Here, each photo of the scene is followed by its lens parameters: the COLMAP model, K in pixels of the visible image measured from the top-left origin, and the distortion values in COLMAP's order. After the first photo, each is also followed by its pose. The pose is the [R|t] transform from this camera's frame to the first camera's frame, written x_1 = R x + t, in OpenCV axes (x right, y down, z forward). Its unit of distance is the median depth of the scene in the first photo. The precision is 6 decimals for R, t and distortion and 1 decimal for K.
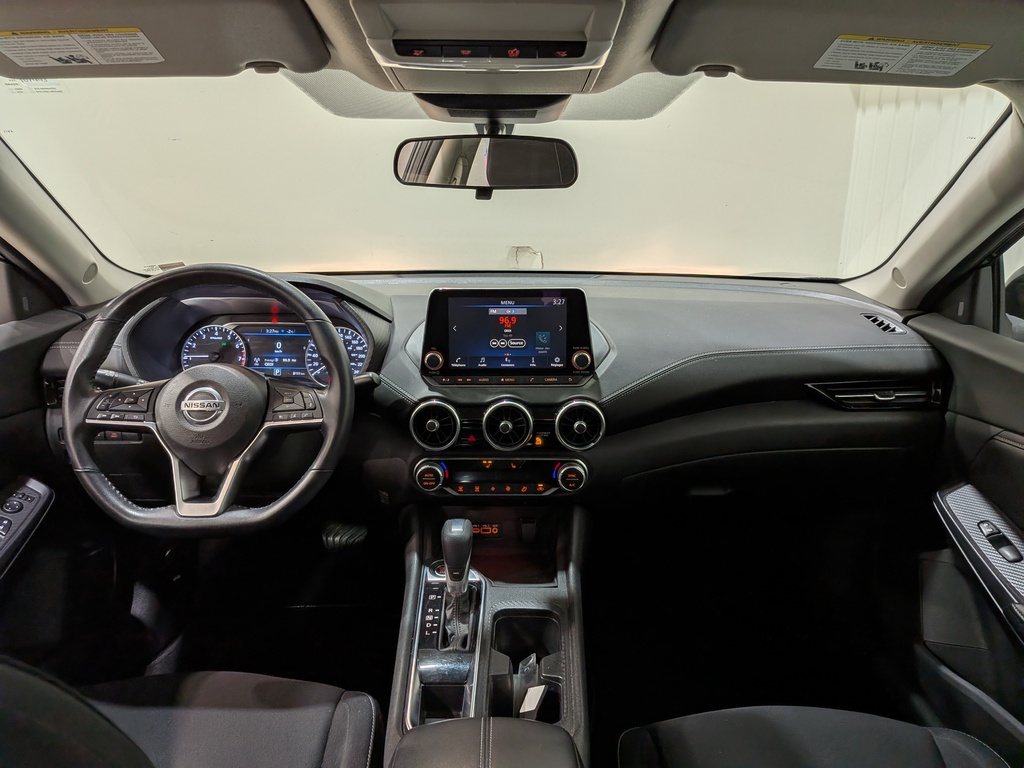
lens RADIAL K [[726.1, 0, 513.5], [0, 726.1, 379.9], [0, 0, 1]] dist [0.118176, -0.227506]
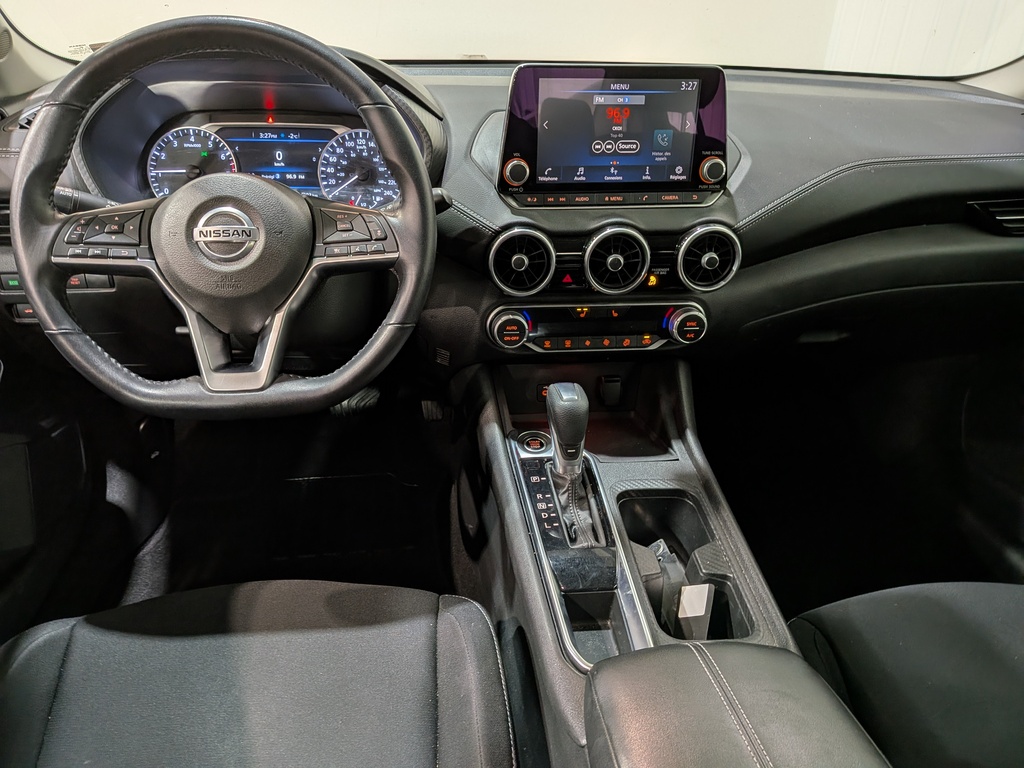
lens RADIAL K [[731.9, 0, 495.5], [0, 731.9, 389.7], [0, 0, 1]] dist [0.098136, -0.188131]
pose [[0.995245, -0.031089, 0.092306, -0.210328], [0.009731, 0.974686, 0.223366, 0.021341], [-0.096913, -0.221406, 0.970354, 0.236312]]
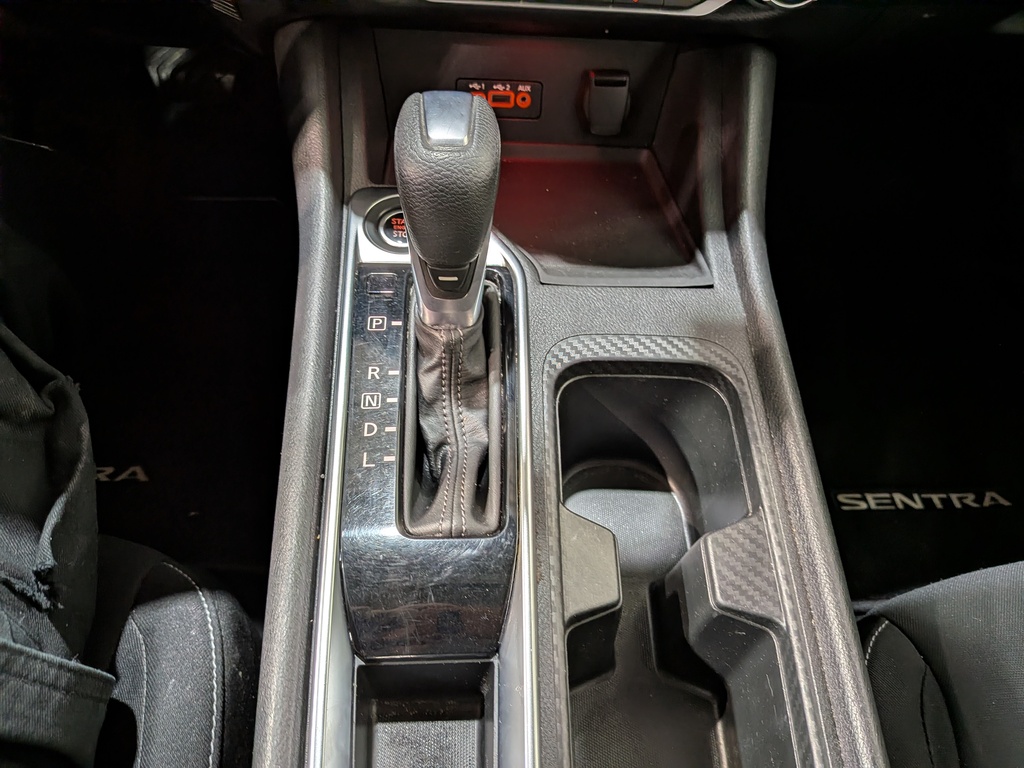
lens RADIAL K [[730.2, 0, 514.5], [0, 730.2, 388.8], [0, 0, 1]] dist [0.103643, -0.188095]
pose [[0.997712, 0.009162, 0.066987, -0.064280], [-0.047454, 0.800627, 0.597281, 0.102716], [-0.048160, -0.599093, 0.799230, 0.655591]]
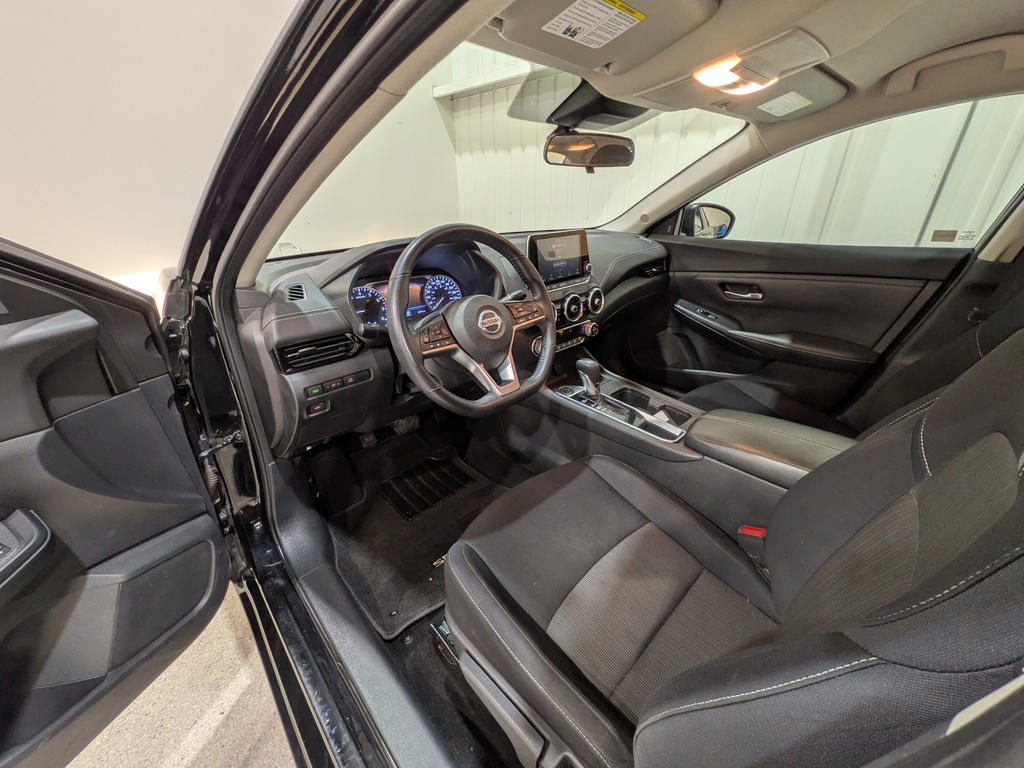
lens RADIAL K [[400.5, 0, 512.0], [0, 400.5, 384.0], [0, 0, 1]] dist [-0.000614, 0.000000]
pose [[0.729711, -0.305667, 0.611628, -0.810795], [0.209315, 0.951430, 0.225761, -0.016730], [-0.650929, -0.036717, 0.758250, 0.320106]]
